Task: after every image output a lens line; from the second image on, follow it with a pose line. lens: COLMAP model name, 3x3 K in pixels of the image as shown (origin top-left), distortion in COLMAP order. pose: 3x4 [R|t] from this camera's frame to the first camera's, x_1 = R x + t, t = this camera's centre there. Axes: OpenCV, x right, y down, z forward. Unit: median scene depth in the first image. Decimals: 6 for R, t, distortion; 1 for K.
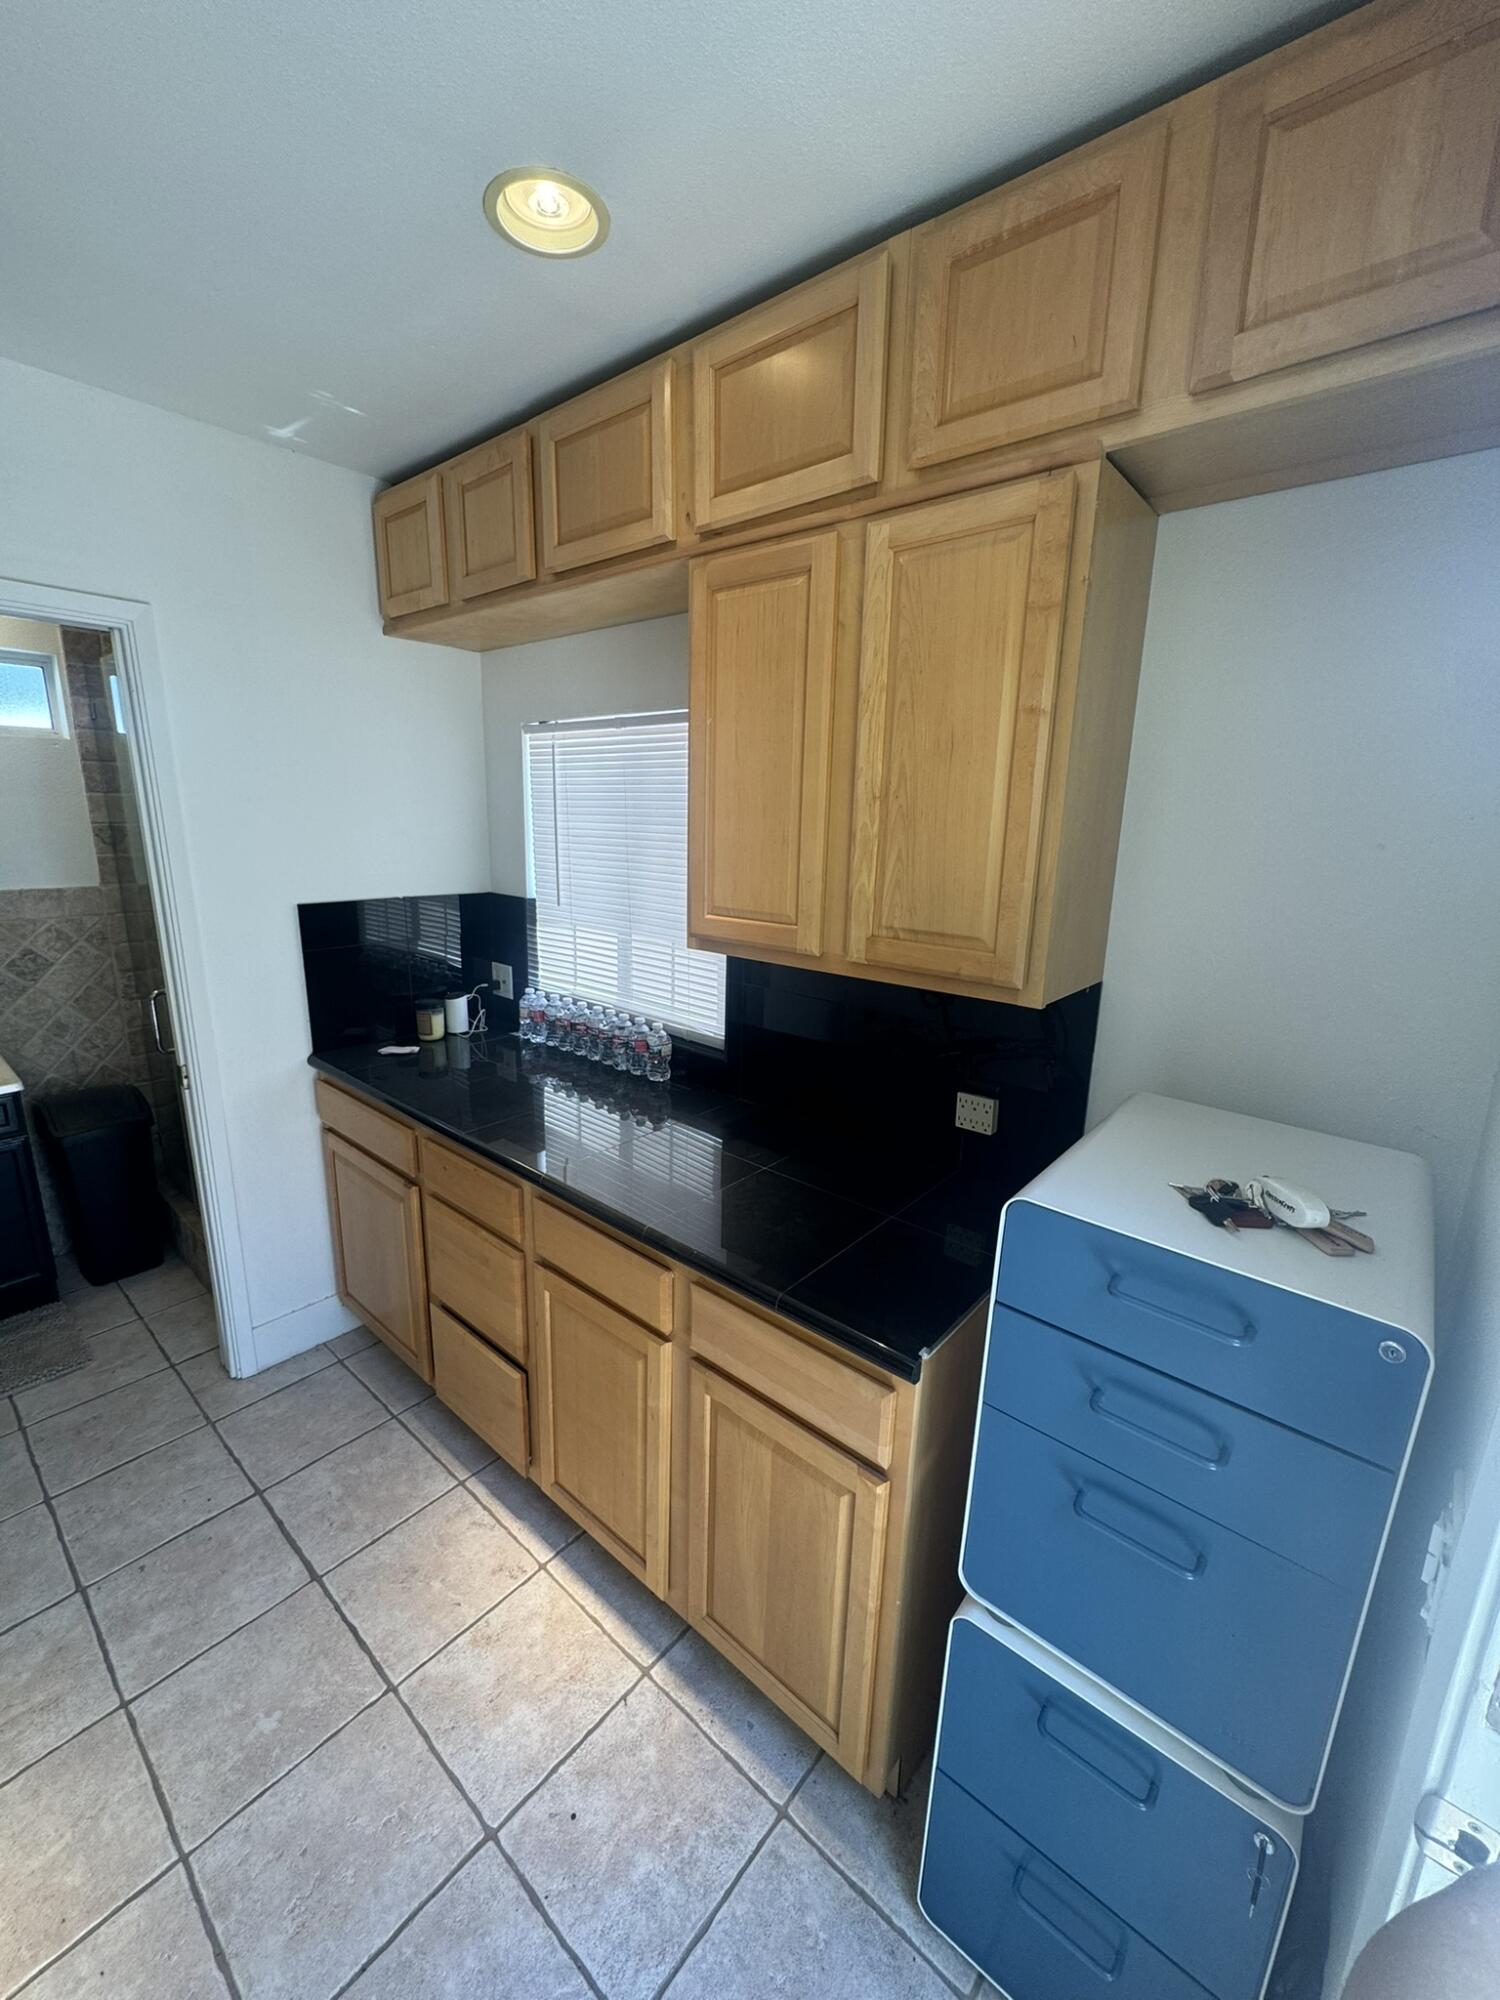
lens RADIAL K [[798.5, 0, 749.0], [0, 798.5, 997.9], [0, 0, 1]] dist [-0.001090, 0.001165]
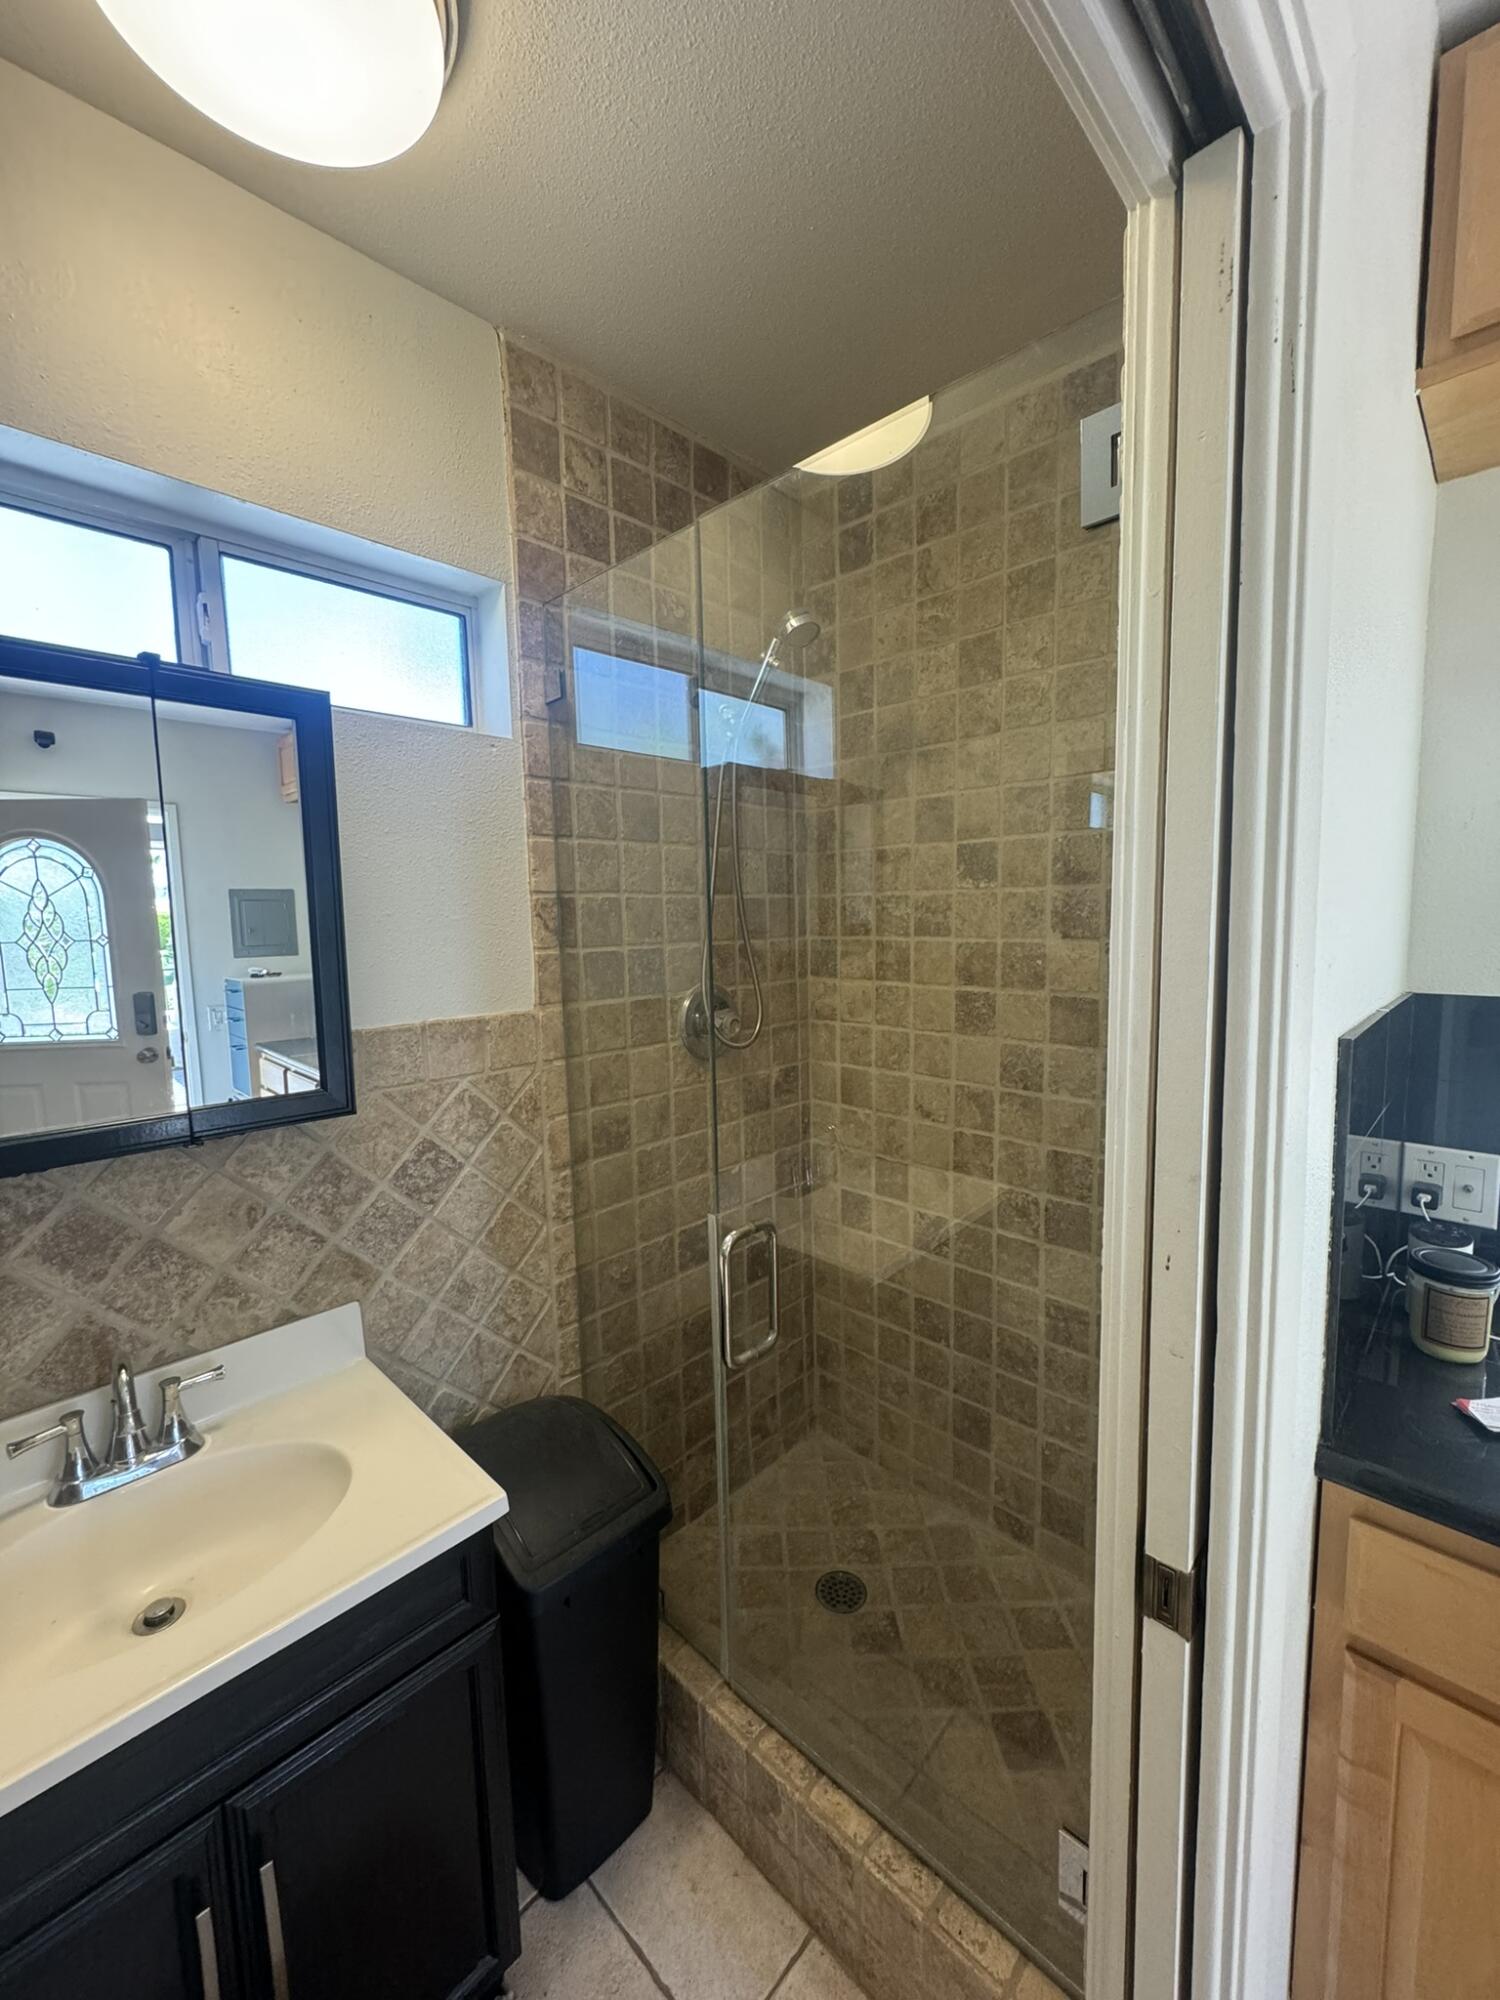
lens RADIAL K [[798.5, 0, 751.1], [0, 798.5, 1000.8], [0, 0, 1]] dist [-0.001090, 0.001165]
pose [[0.997295, -0.037683, -0.063116, -0.834084], [0.029252, 0.991141, -0.129552, -0.096610], [0.067438, 0.127355, 0.989562, 0.635050]]
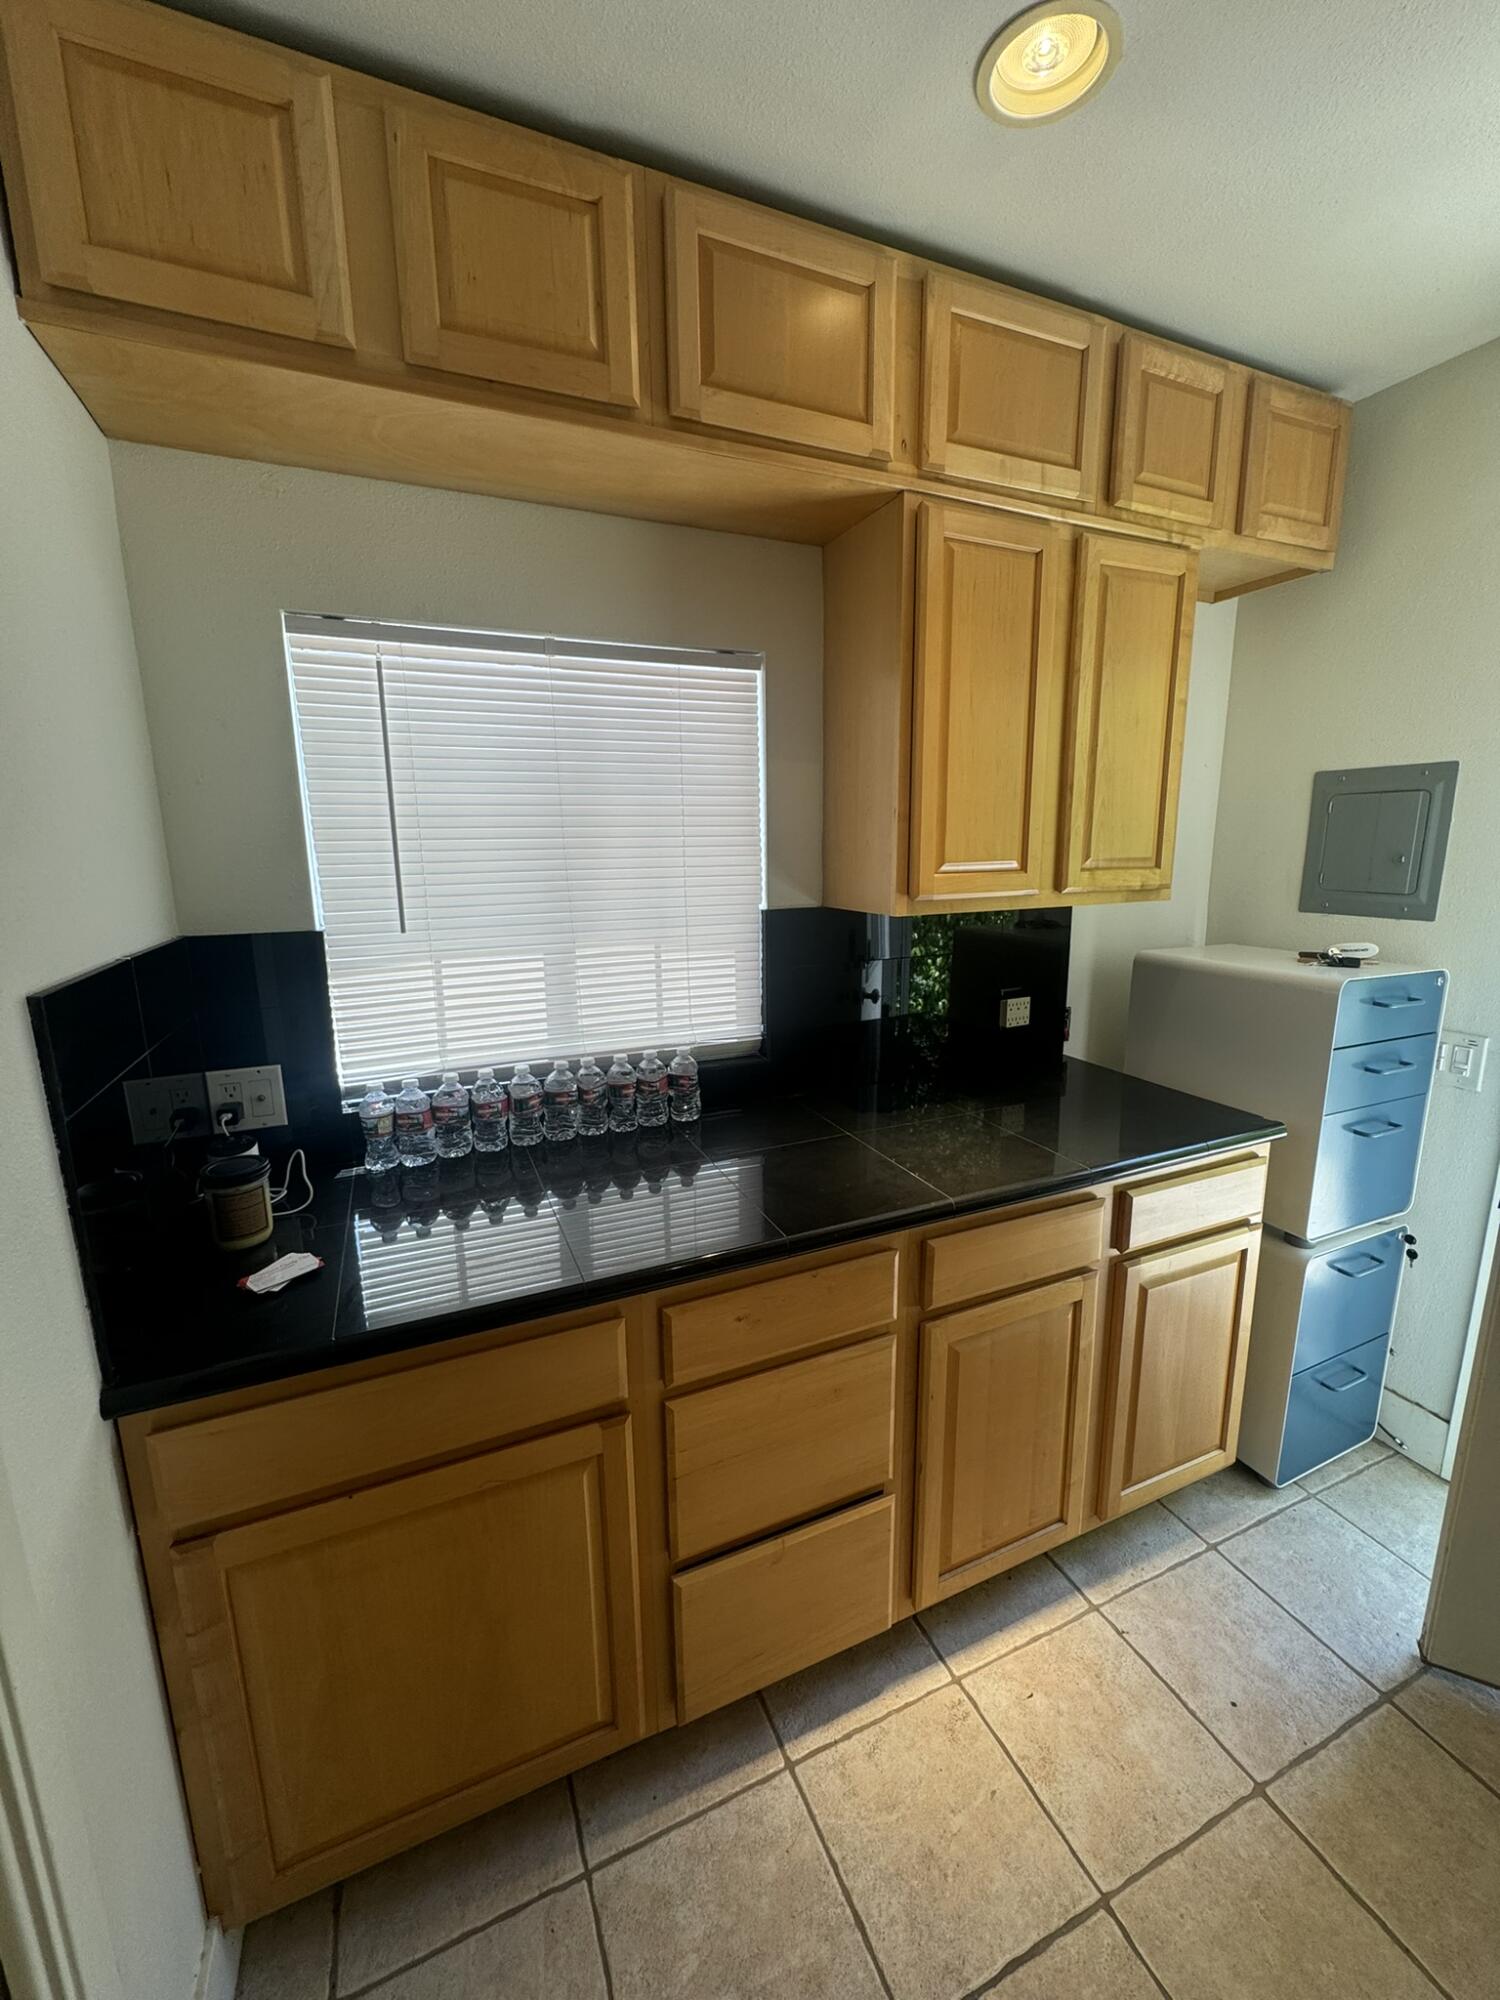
lens RADIAL K [[798.5, 0, 752.8], [0, 798.5, 998.6], [0, 0, 1]] dist [-0.001090, 0.001165]
pose [[0.433981, -0.199860, 0.878474, -0.759515], [0.224567, 0.968303, 0.109356, -0.084445], [-0.872485, 0.149818, 0.465107, 0.566914]]
